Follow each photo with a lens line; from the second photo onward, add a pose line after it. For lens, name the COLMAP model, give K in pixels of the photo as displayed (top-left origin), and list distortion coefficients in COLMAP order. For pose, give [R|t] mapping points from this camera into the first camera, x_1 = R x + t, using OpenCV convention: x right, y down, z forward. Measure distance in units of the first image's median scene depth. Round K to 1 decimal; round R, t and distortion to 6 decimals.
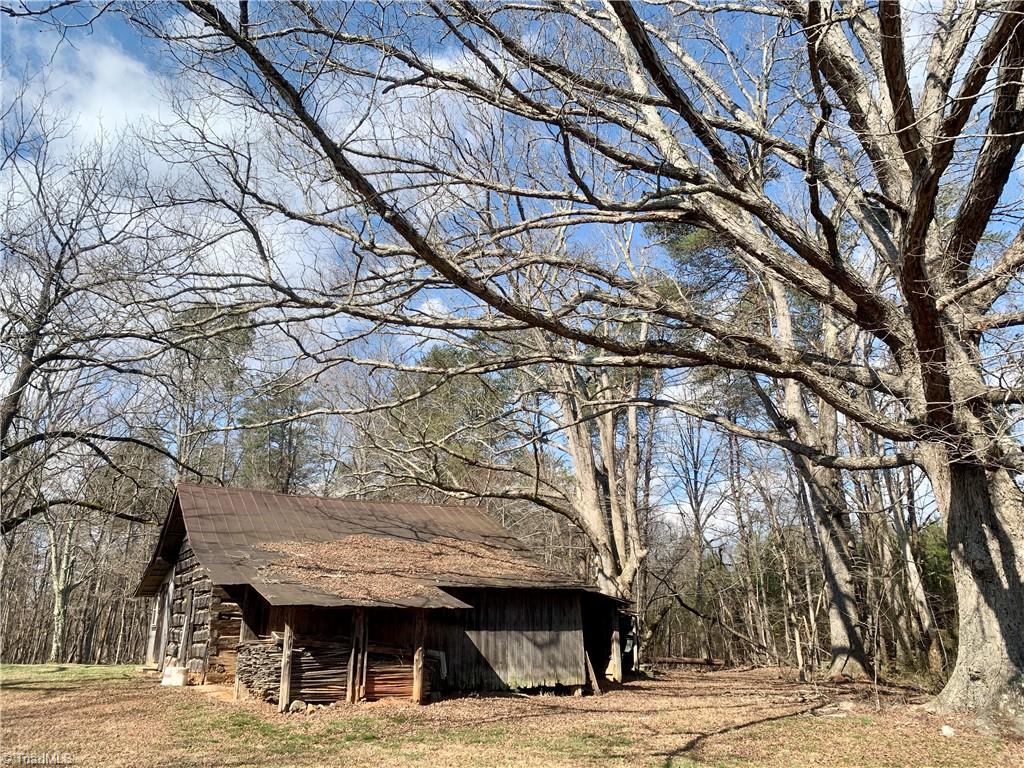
lens RADIAL K [[780.4, 0, 509.2], [0, 780.4, 388.2], [0, 0, 1]] dist [0.059667, -0.004936]
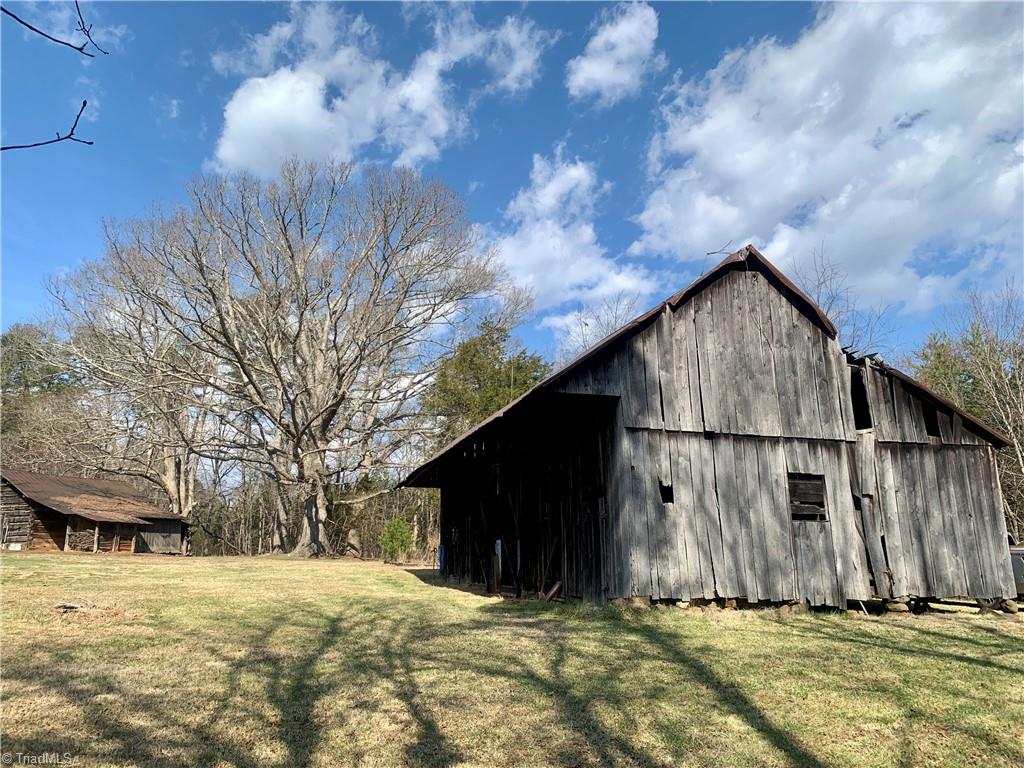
lens RADIAL K [[780.4, 0, 506.2], [0, 780.4, 382.6], [0, 0, 1]] dist [0.059667, -0.004936]
pose [[0.818606, 0.135504, 0.558143, -0.413269], [-0.174092, 0.984595, 0.016297, -0.321927], [-0.547336, -0.110509, 0.829585, -1.306628]]
